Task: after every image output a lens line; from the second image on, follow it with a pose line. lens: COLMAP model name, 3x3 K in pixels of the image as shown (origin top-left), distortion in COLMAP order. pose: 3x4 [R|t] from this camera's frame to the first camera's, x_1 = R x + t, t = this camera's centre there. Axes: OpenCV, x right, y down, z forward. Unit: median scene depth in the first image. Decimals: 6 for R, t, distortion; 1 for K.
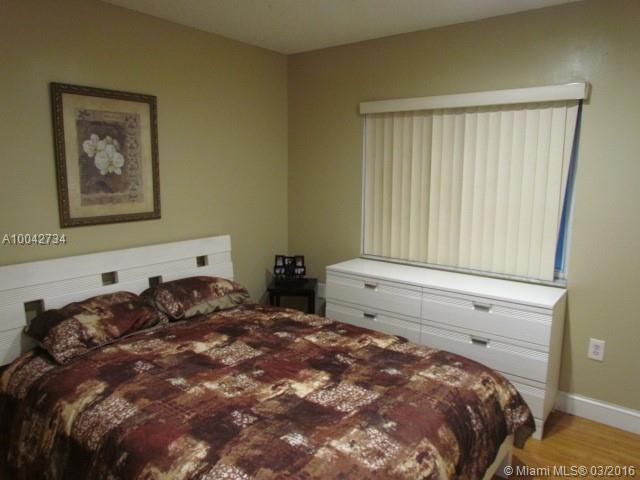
lens RADIAL K [[457.5, 0, 316.9], [0, 457.5, 238.9], [0, 0, 1]] dist [-0.028278, -0.001297]
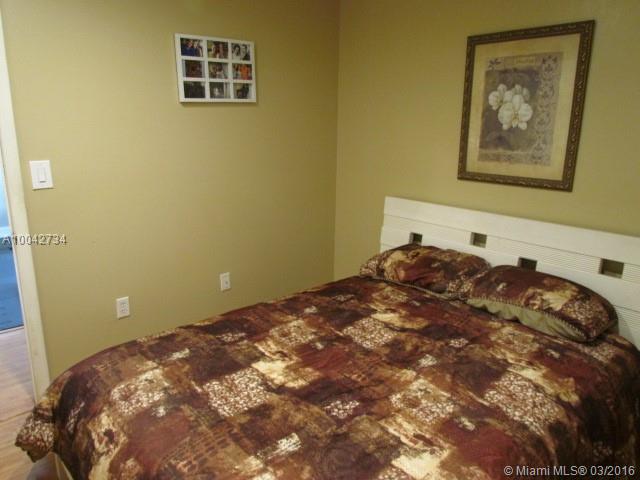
lens RADIAL K [[457.5, 0, 316.6], [0, 457.5, 239.9], [0, 0, 1]] dist [-0.028278, -0.001297]
pose [[-0.181572, 0.231512, -0.955737, 0.525458], [-0.165869, 0.950757, 0.261817, -0.108415], [0.969288, 0.206066, -0.134230, 0.818458]]
